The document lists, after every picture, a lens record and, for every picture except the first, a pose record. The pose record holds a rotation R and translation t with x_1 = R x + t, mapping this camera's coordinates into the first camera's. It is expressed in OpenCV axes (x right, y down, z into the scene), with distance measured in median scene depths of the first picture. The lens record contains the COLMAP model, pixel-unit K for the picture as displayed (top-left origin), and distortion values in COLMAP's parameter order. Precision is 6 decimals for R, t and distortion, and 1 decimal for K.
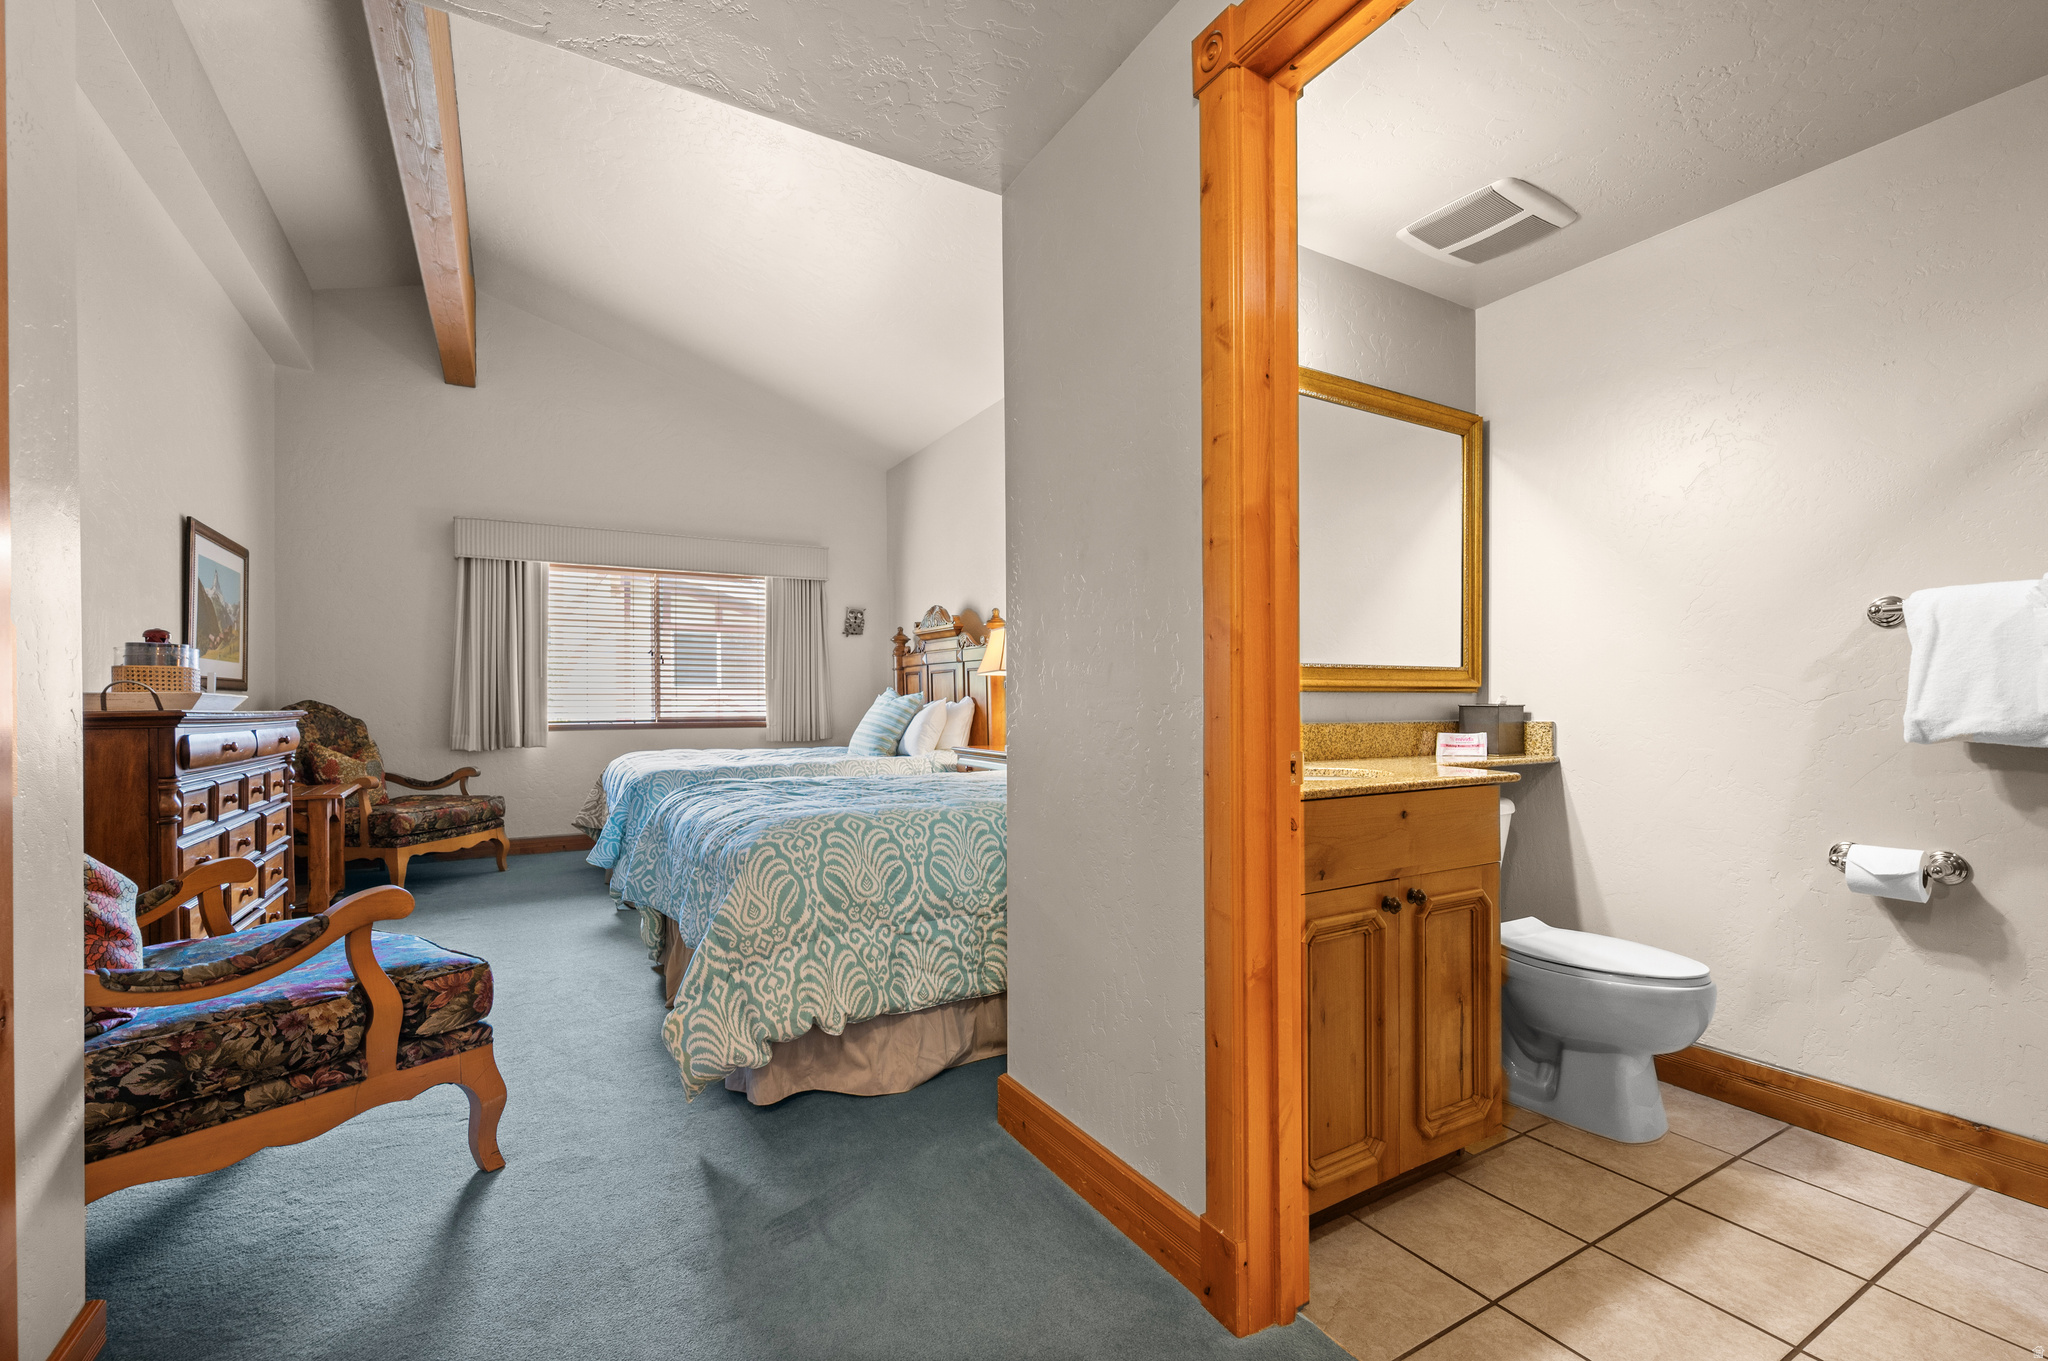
lens RADIAL K [[884.7, 0, 1021.1], [0, 884.7, 695.7], [0, 0, 1]] dist [-0.001572, 0.000996]
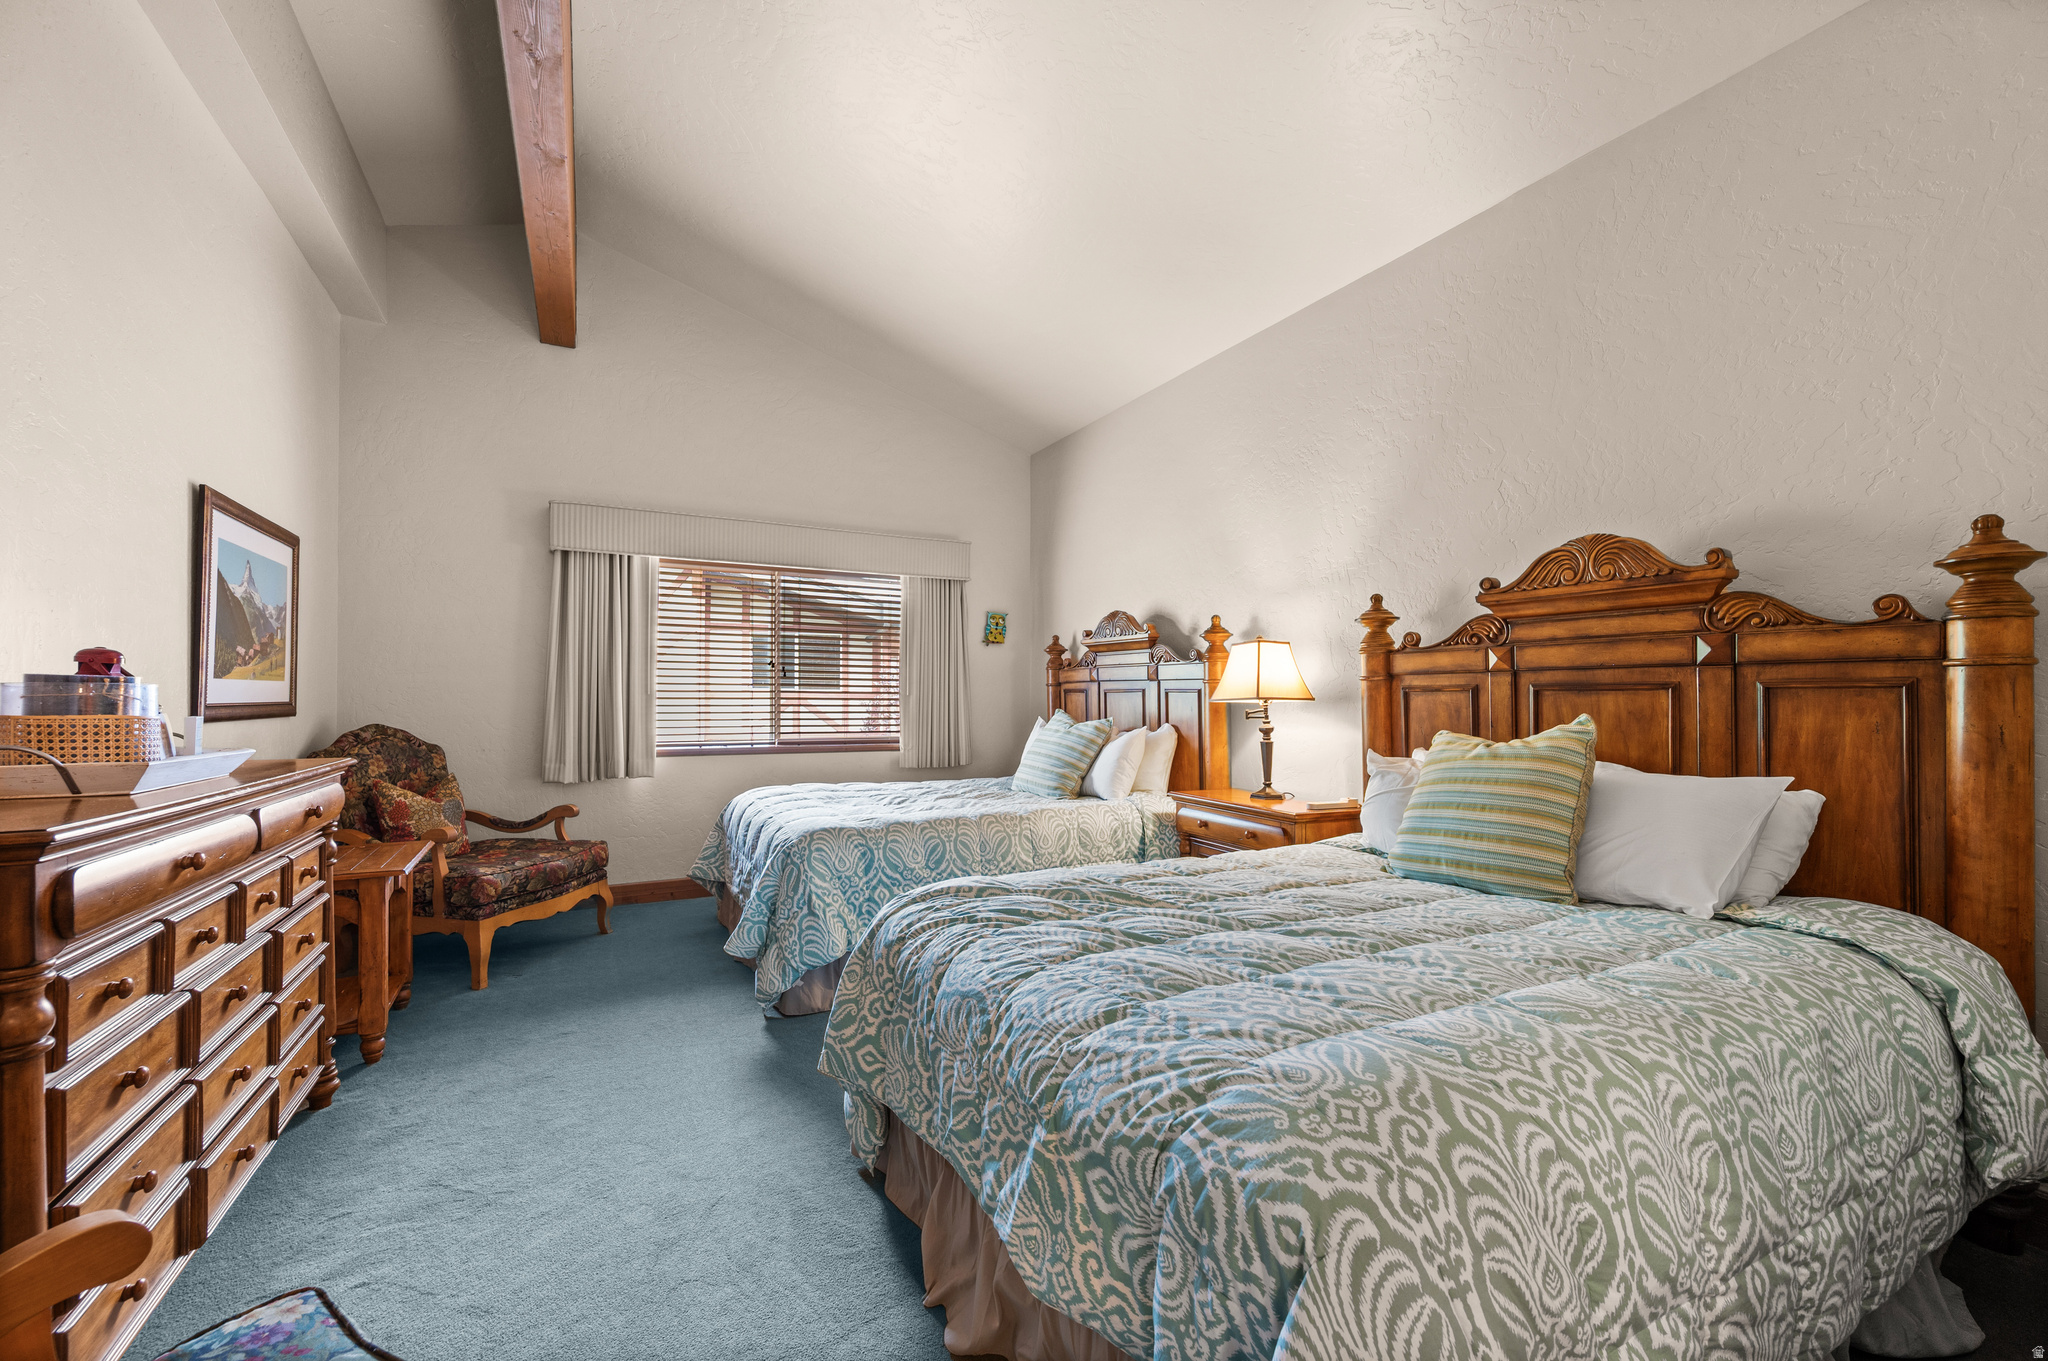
lens RADIAL K [[822.4, 0, 1014.2], [0, 822.4, 691.8], [0, 0, 1]] dist [-0.000851, -0.000173]
pose [[0.999143, 0.009312, -0.040325, -0.215243], [-0.009302, 0.999957, 0.000446, -0.034448], [0.040328, -0.000070, 0.999187, 0.306542]]
